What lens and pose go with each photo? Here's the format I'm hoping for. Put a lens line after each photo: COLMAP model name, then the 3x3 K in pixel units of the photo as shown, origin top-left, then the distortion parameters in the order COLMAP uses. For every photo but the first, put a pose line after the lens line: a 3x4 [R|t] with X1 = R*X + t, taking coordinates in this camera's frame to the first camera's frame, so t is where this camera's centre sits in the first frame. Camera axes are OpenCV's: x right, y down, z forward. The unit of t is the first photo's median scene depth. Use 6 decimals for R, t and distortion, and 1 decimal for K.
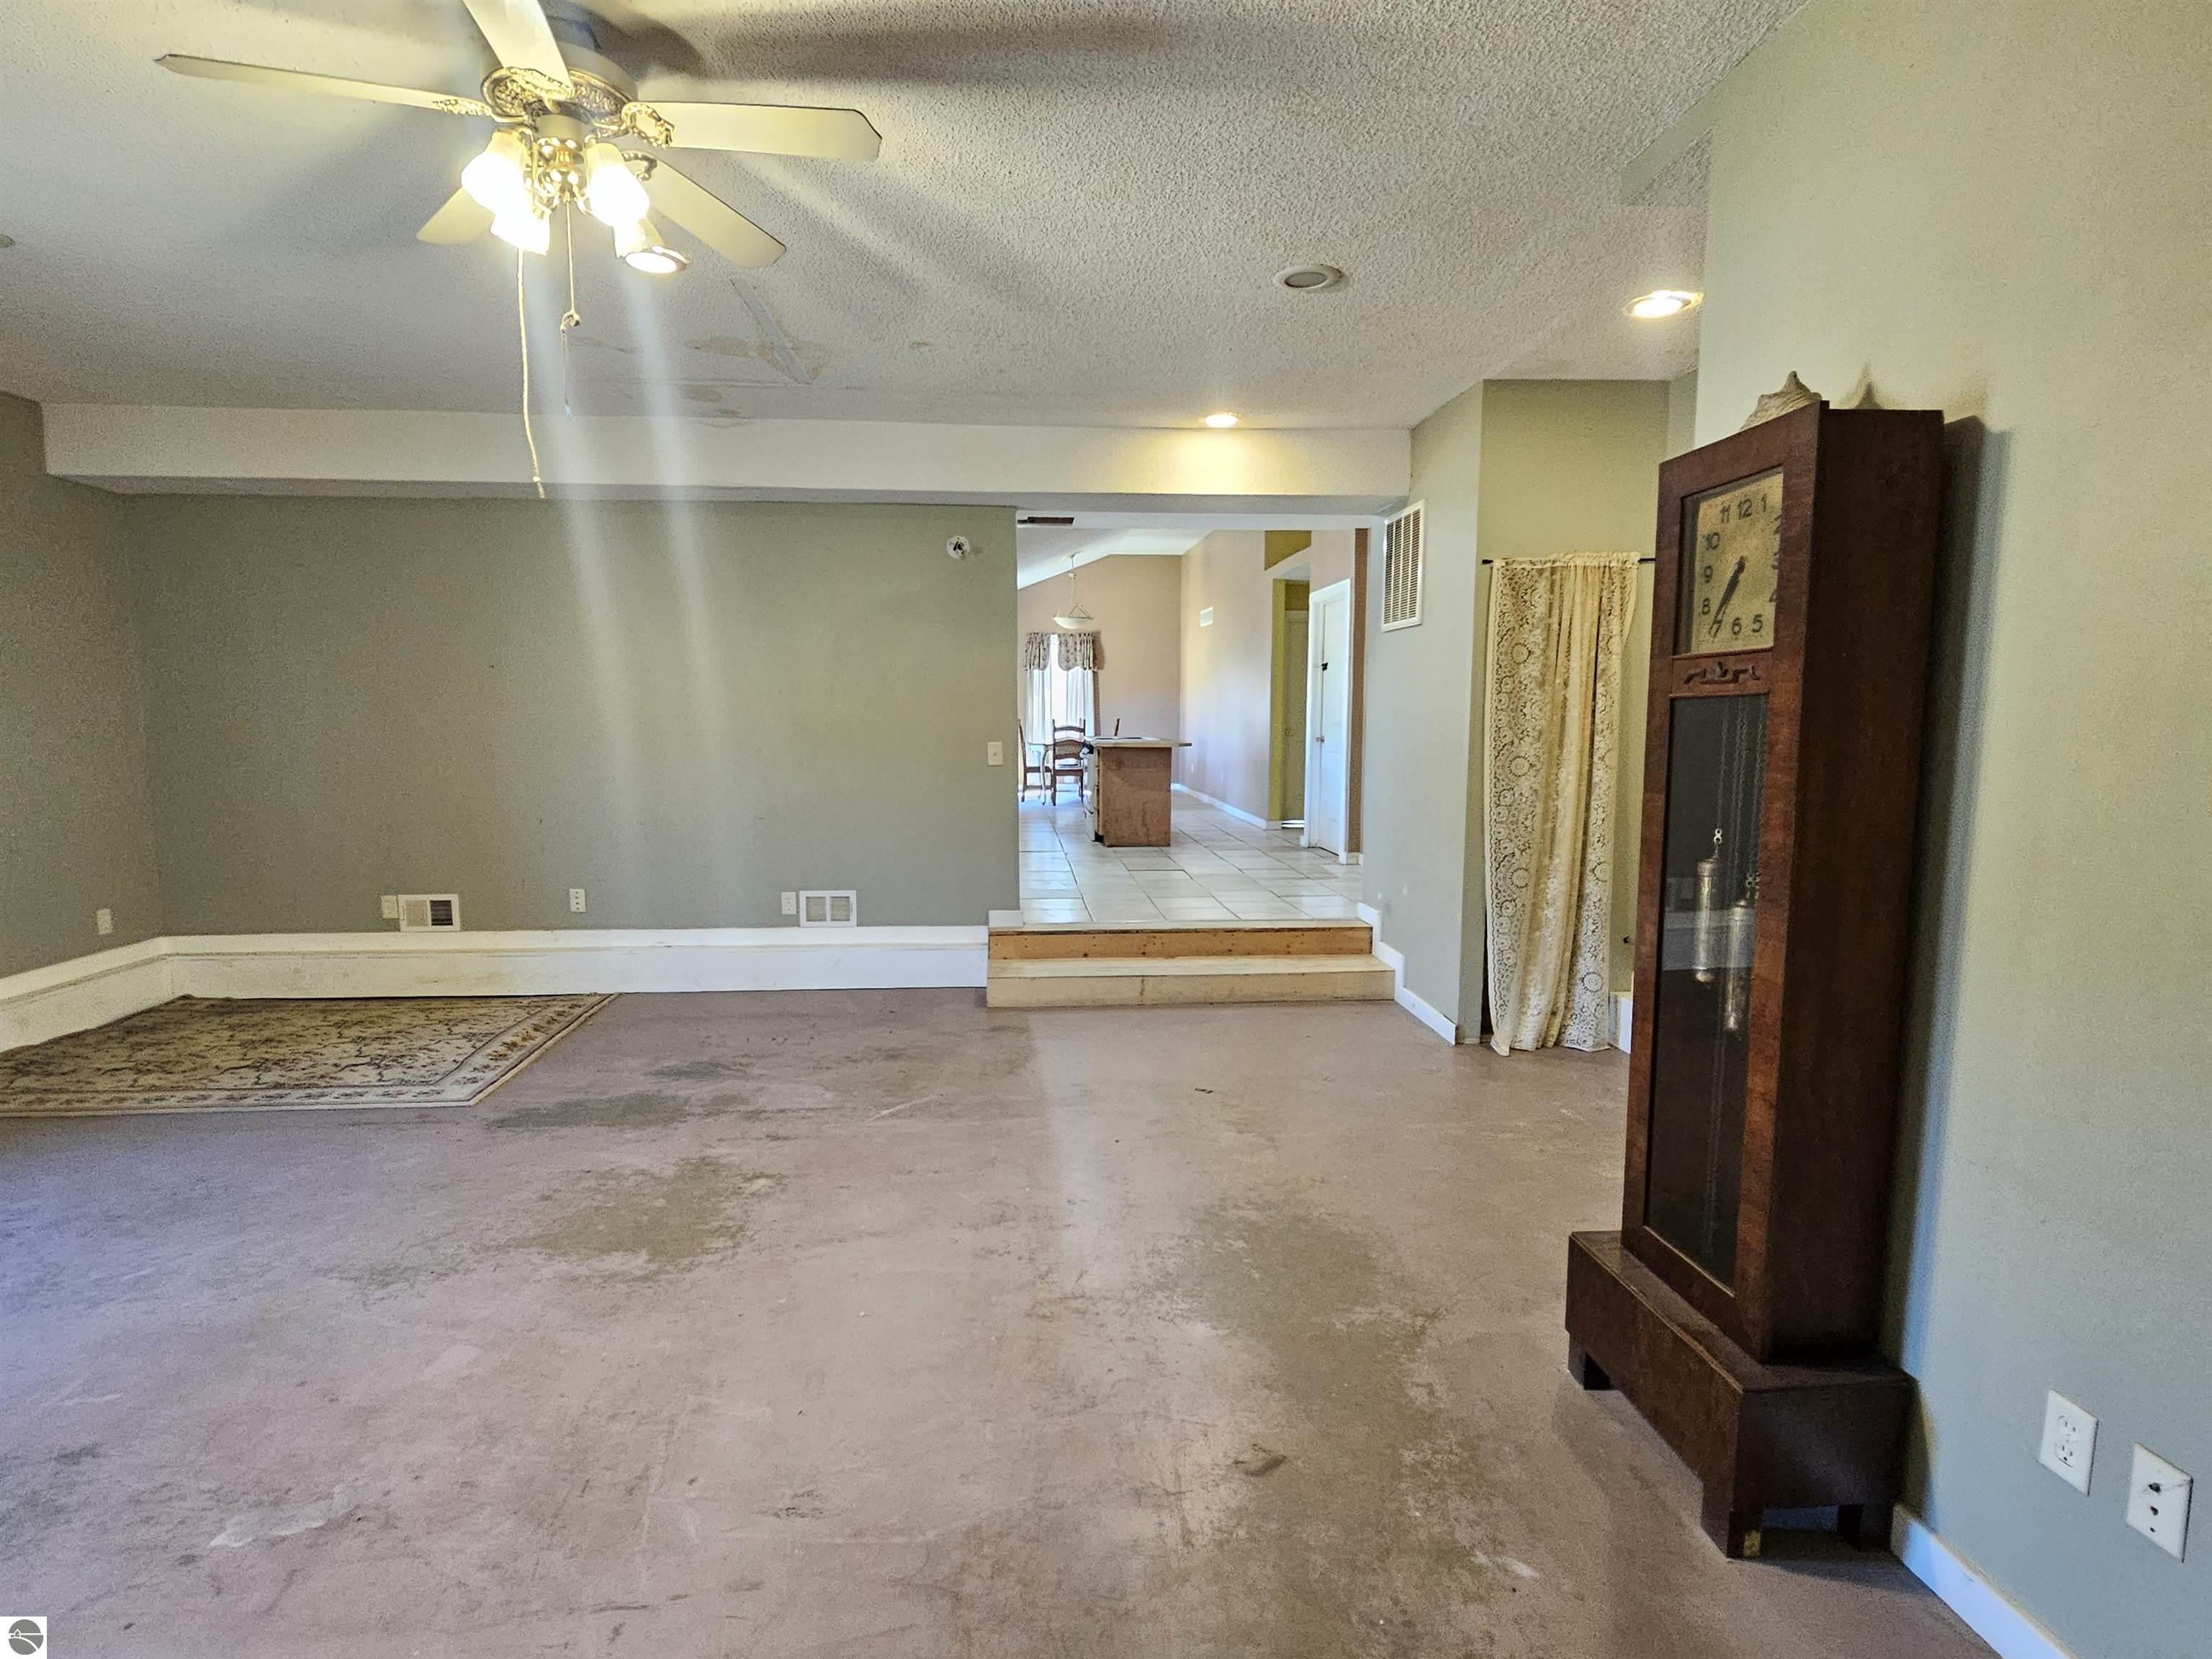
lens RADIAL K [[1155.9, 0, 1080.5], [0, 1155.9, 839.6], [0, 0, 1]] dist [-0.001822, -0.000178]
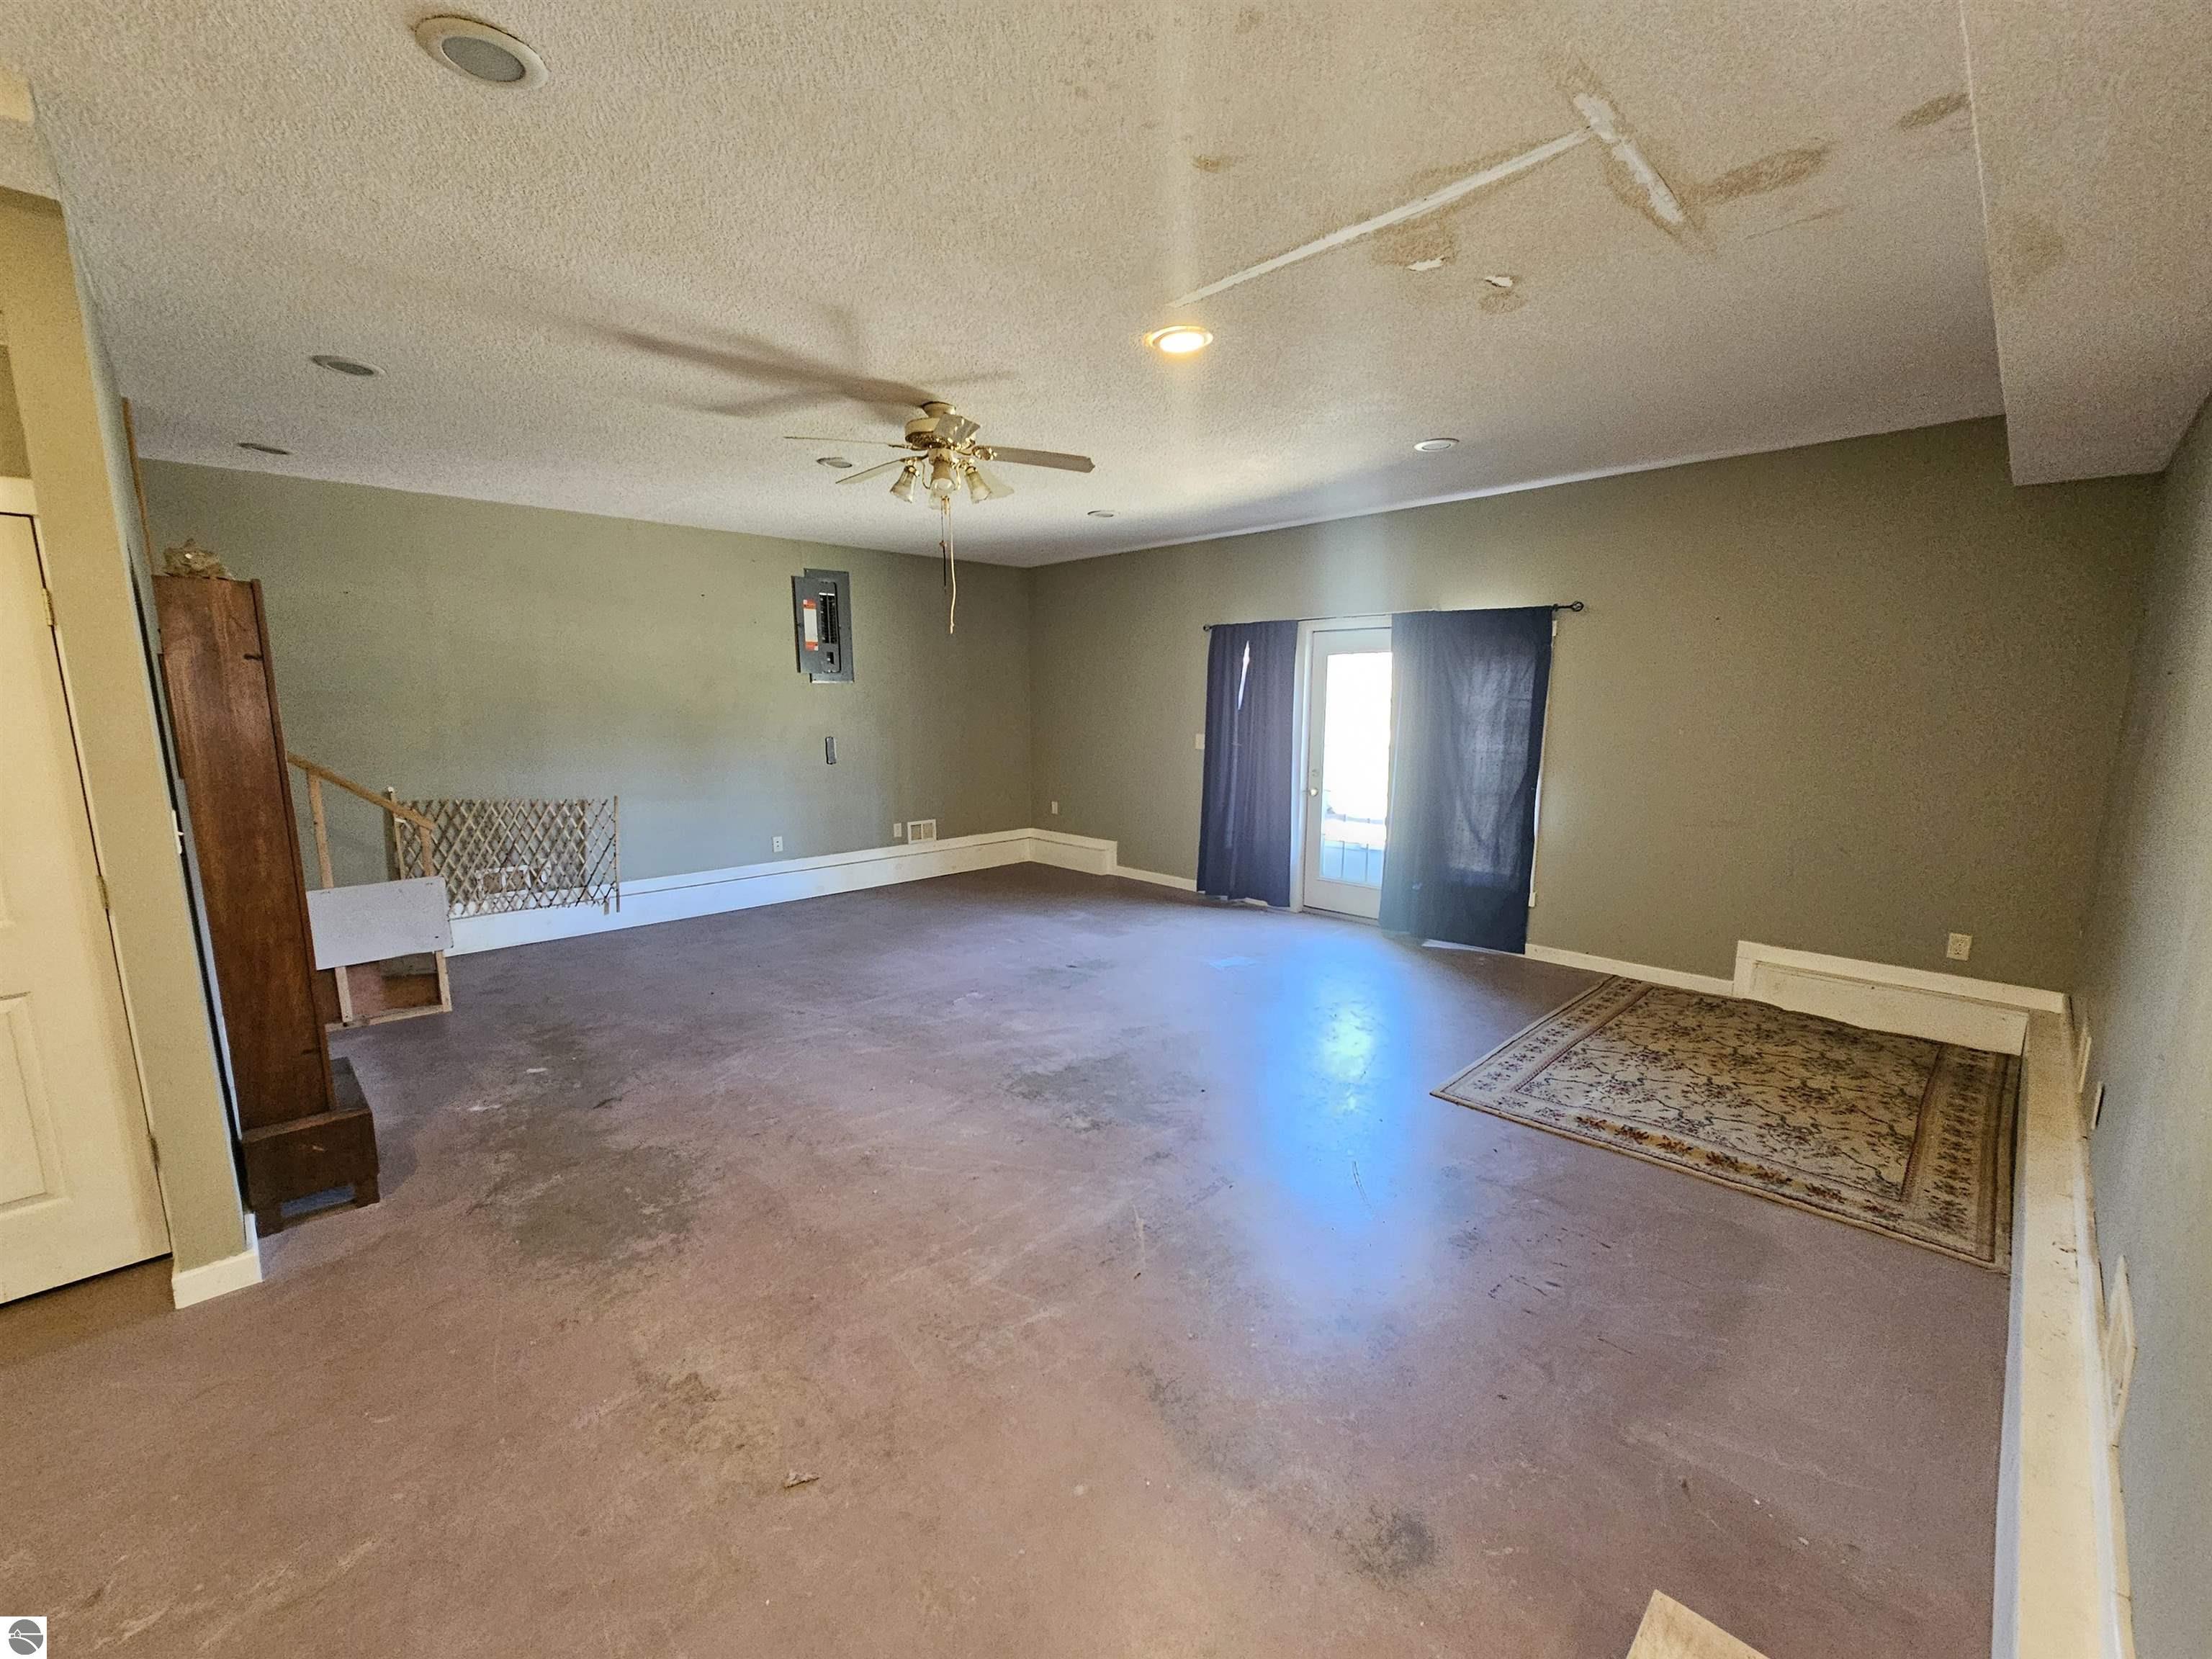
lens RADIAL K [[909.1, 0, 1096.2], [0, 909.1, 843.8], [0, 0, 1]] dist [0.000244, 0.000840]
pose [[-0.759430, 0.105112, -0.642042, 0.254777], [-0.071855, 0.967273, 0.243350, -0.192235], [0.646609, 0.230941, -0.727023, 1.387772]]
